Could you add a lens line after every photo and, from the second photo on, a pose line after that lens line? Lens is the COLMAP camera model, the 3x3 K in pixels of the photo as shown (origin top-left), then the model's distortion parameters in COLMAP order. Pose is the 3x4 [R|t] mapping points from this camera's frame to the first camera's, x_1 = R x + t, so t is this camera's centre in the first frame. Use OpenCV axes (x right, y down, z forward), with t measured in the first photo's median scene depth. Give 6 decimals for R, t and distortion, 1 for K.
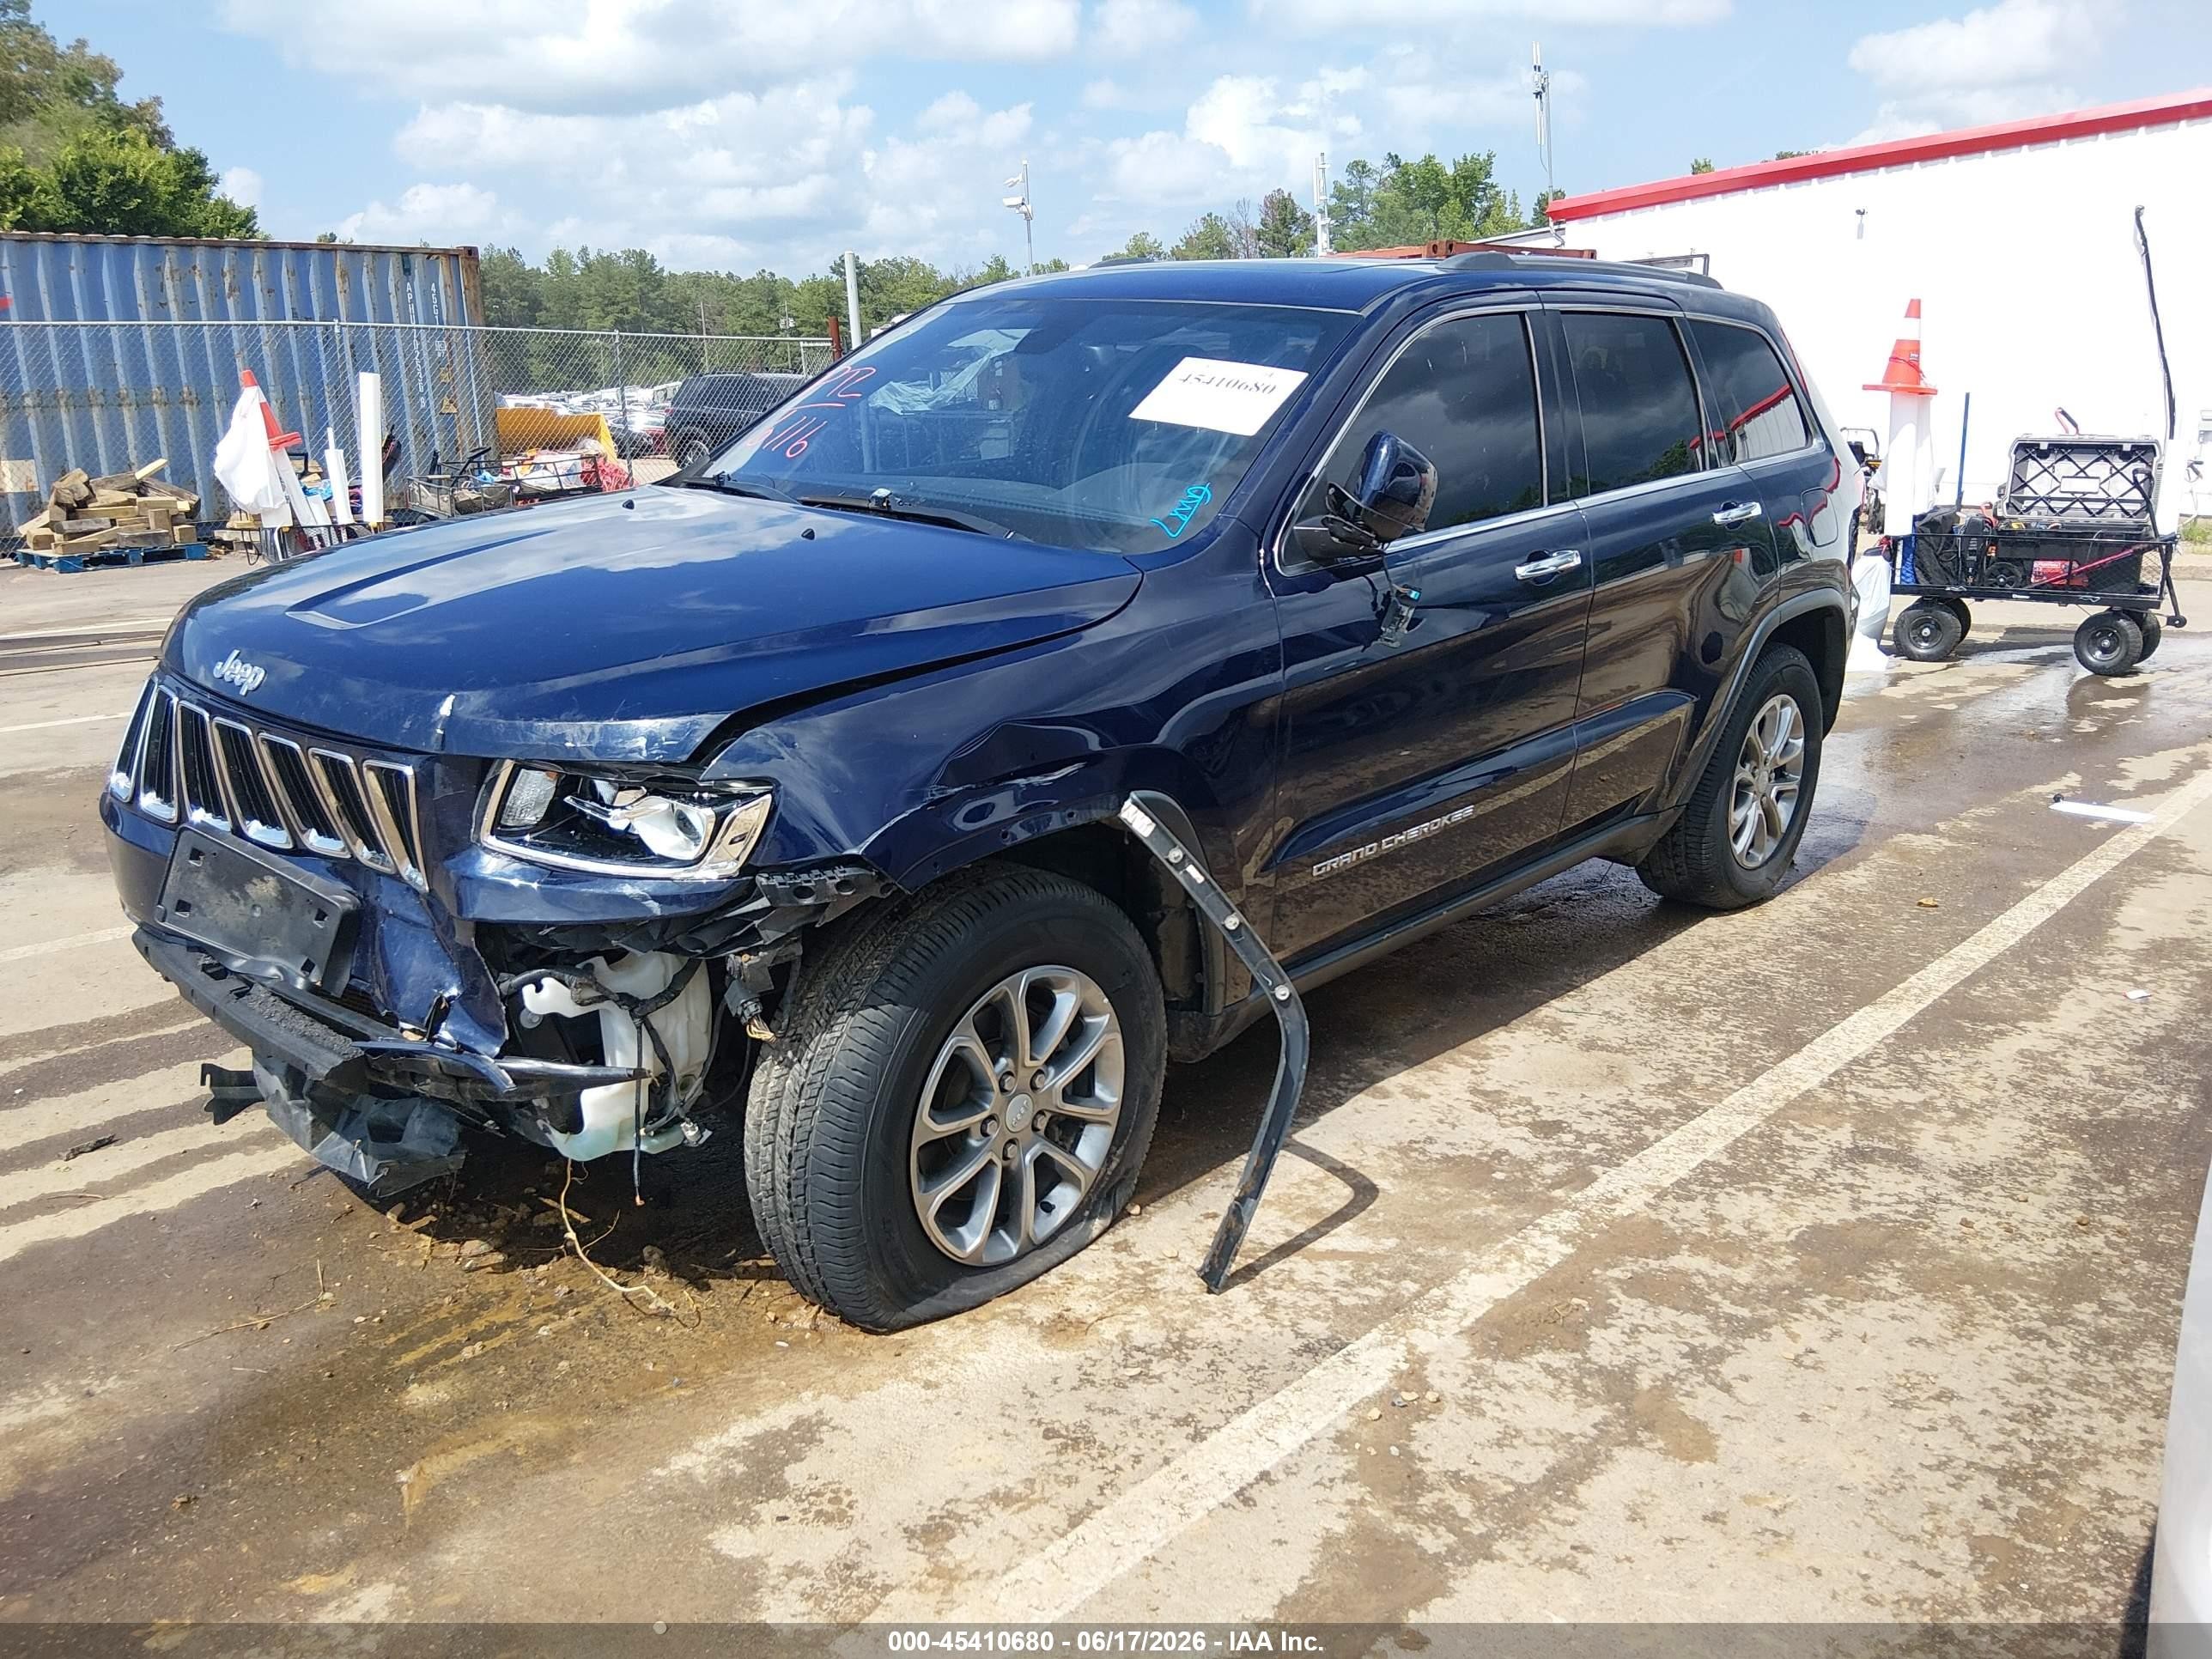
lens RADIAL K [[1672.4, 0, 1117.4], [0, 1672.4, 828.1], [0, 0, 1]] dist [0.072081, -0.120627]
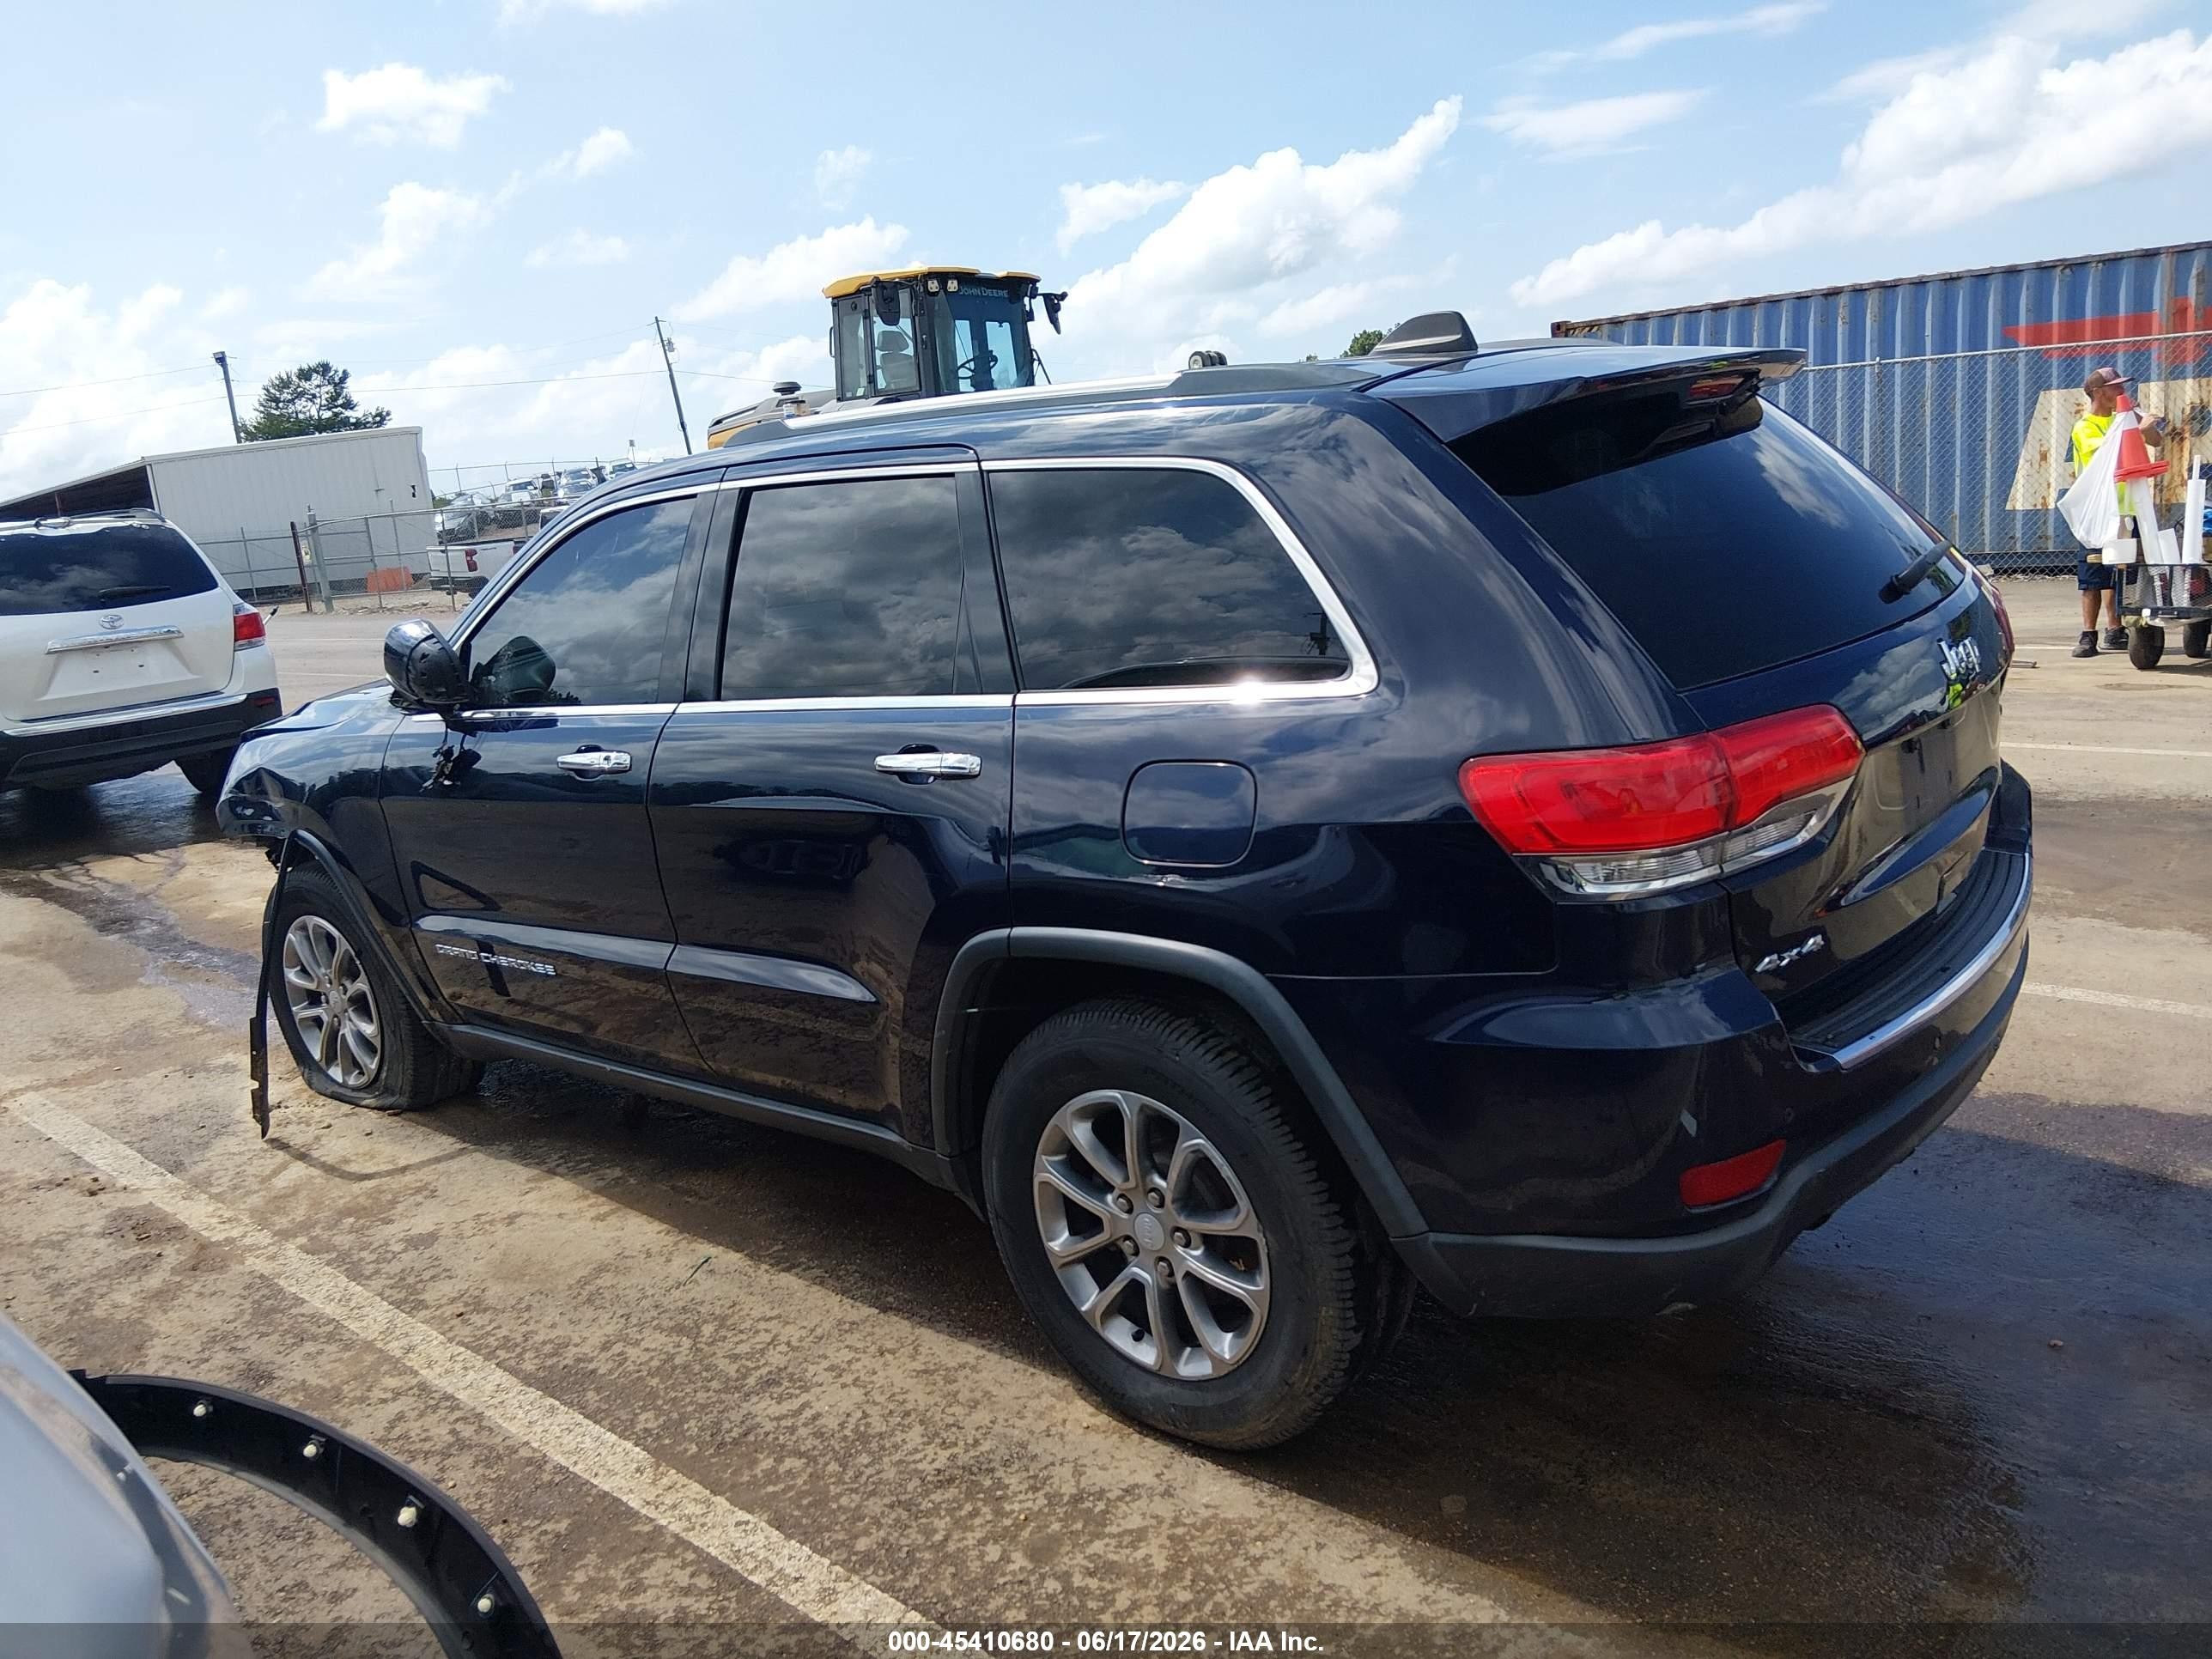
lens RADIAL K [[1672.4, 0, 1097.8], [0, 1672.4, 868.8], [0, 0, 1]] dist [0.072081, -0.120627]
pose [[0.029260, 0.226083, -0.973668, 1.472663], [-0.174484, 0.960285, 0.217732, -0.432620], [0.984225, 0.163519, 0.067546, 1.489336]]
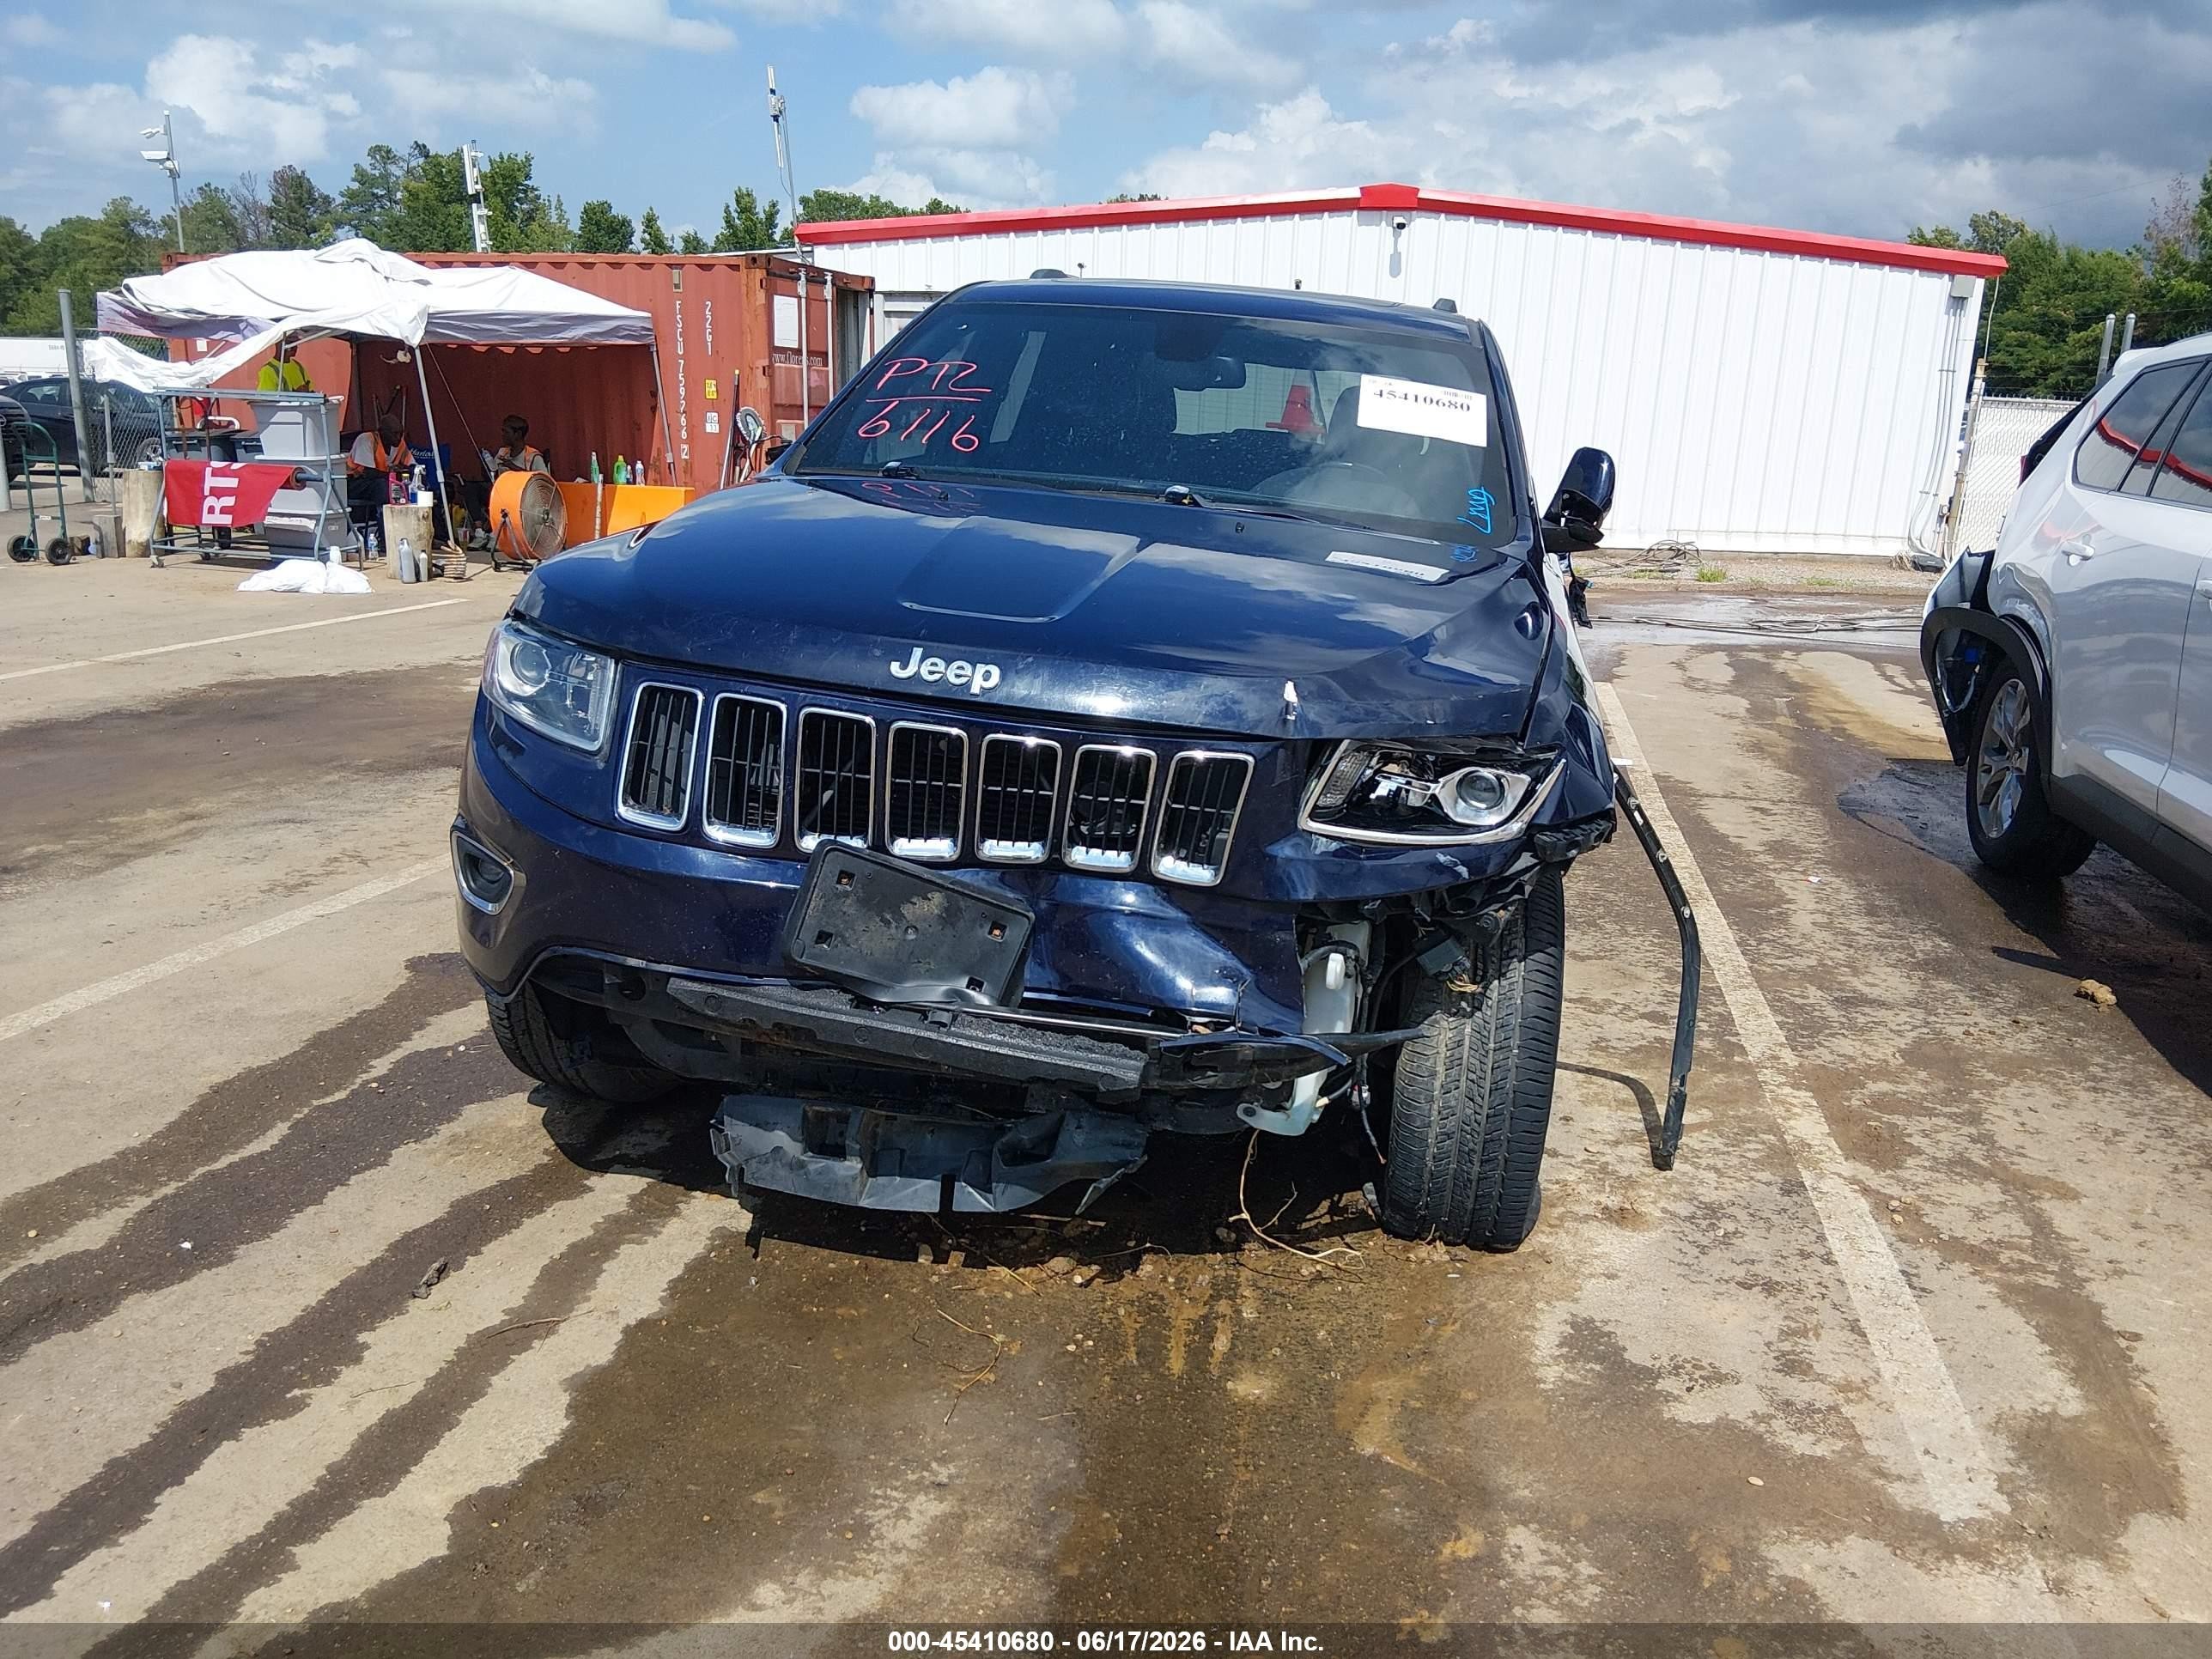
lens RADIAL K [[1672.4, 0, 1109.6], [0, 1672.4, 827.8], [0, 0, 1]] dist [0.072081, -0.120627]
pose [[0.859562, -0.075513, 0.505422, -0.787174], [0.079566, 0.996737, 0.013602, -0.010411], [-0.504800, 0.028523, 0.862765, 0.148745]]
